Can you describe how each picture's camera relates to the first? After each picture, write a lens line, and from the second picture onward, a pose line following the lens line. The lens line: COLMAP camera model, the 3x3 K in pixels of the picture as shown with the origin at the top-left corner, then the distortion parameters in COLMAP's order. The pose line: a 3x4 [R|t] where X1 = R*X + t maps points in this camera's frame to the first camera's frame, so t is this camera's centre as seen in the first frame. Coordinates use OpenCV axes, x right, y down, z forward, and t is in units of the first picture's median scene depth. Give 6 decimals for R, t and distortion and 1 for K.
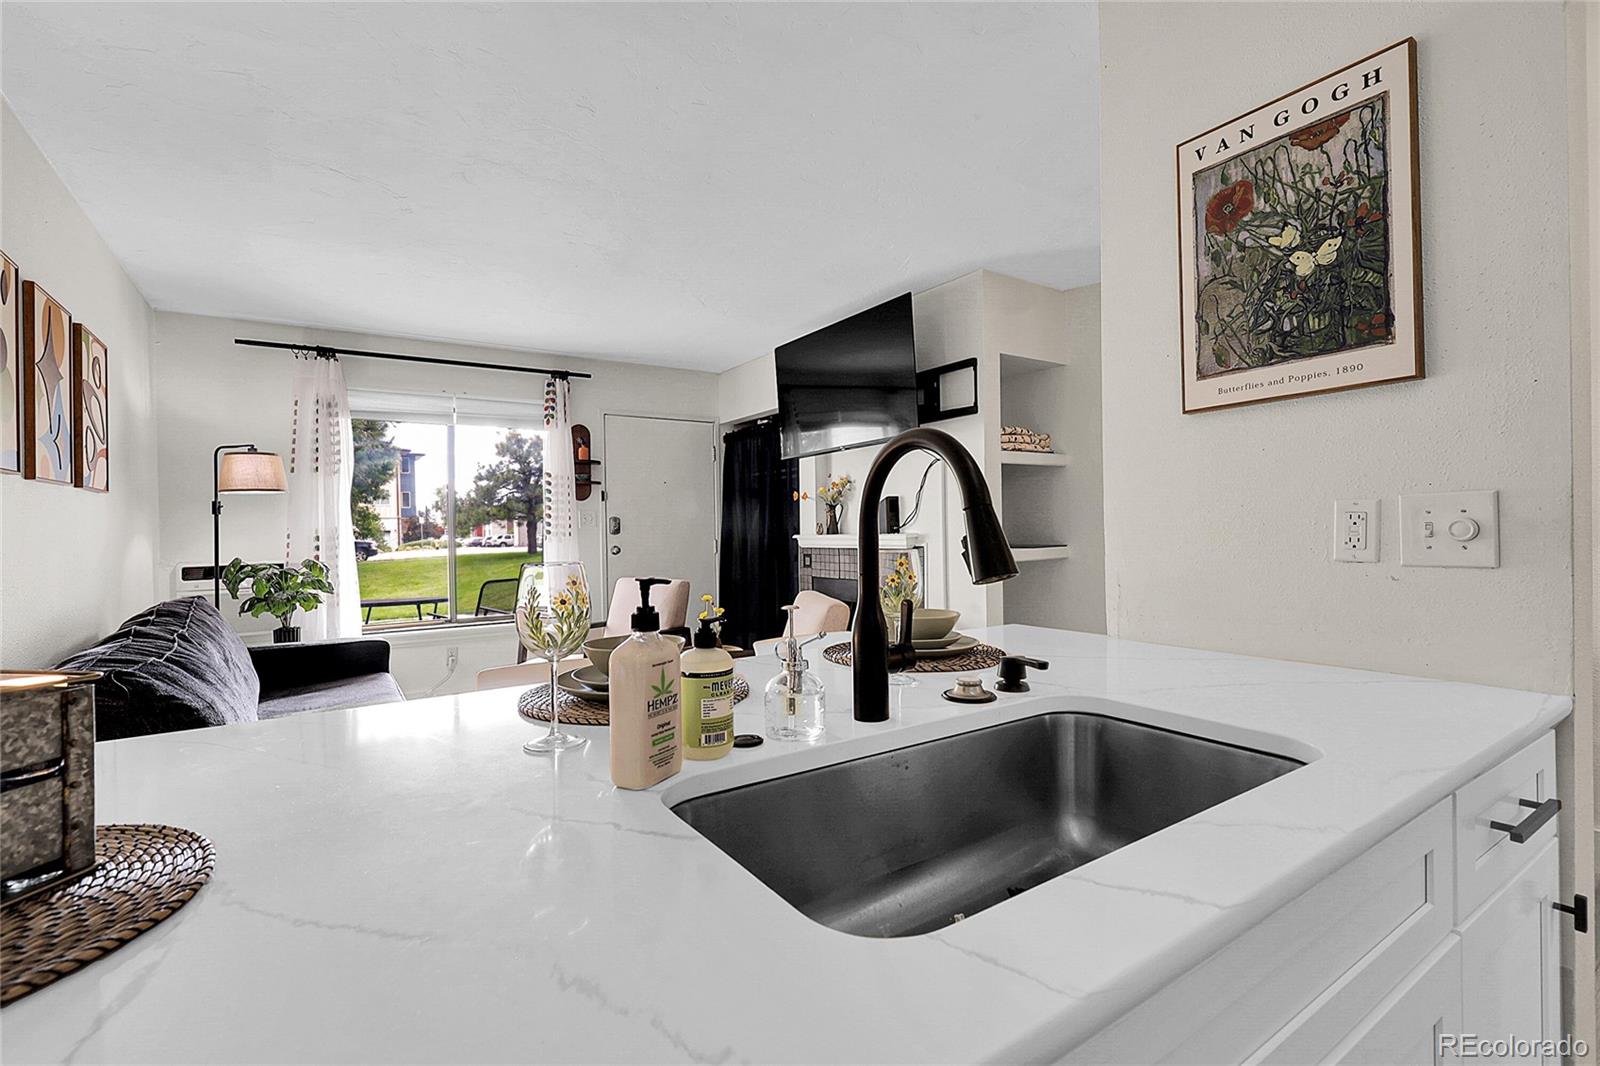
lens RADIAL K [[727.5, 0, 800.0], [0, 727.5, 533.0], [0, 0, 1]] dist [-0.000233, -0.000544]
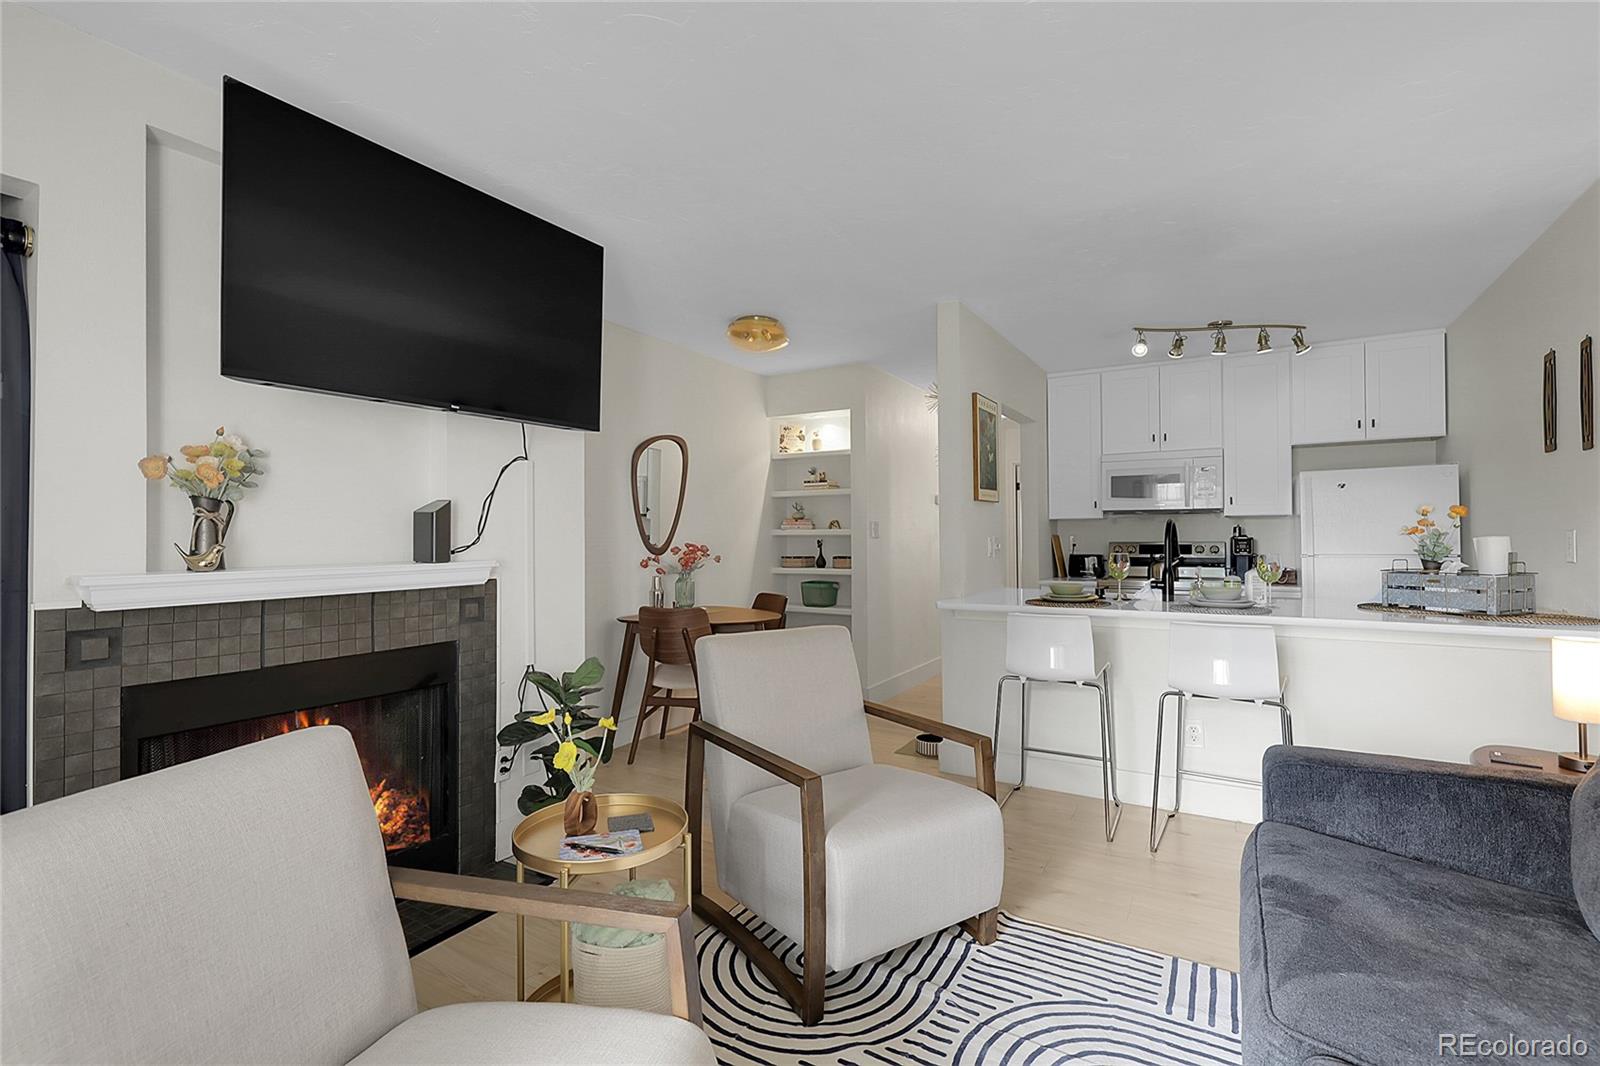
lens RADIAL K [[727.5, 0, 800.0], [0, 727.5, 533.0], [0, 0, 1]] dist [-0.000233, -0.000544]
pose [[-0.433034, 0.022648, 0.901093, -0.463793], [0.017098, 0.999711, -0.016910, -0.006605], [-0.901216, 0.008084, -0.433296, 0.841630]]
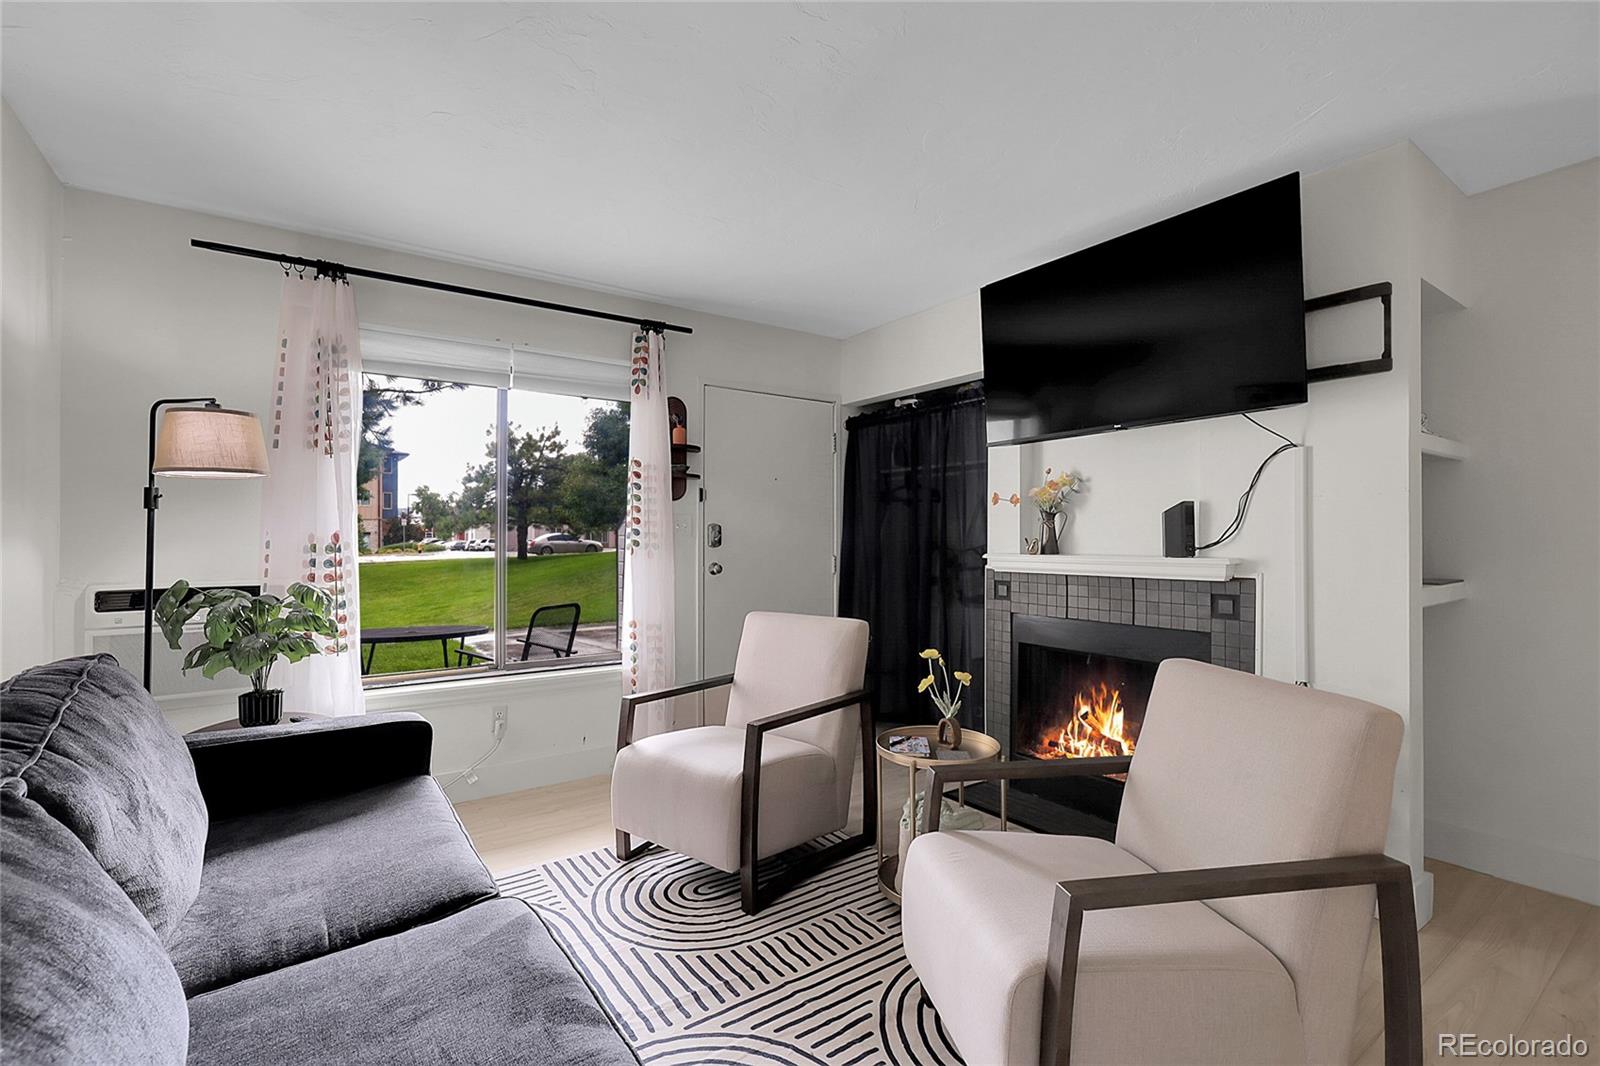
lens RADIAL K [[727.5, 0, 800.0], [0, 727.5, 533.0], [0, 0, 1]] dist [-0.000233, -0.000544]
pose [[0.999558, 0.018884, 0.022967, -0.206174], [-0.018591, 0.999744, -0.012904, -0.005206], [-0.023205, 0.012471, 0.999653, 0.288375]]
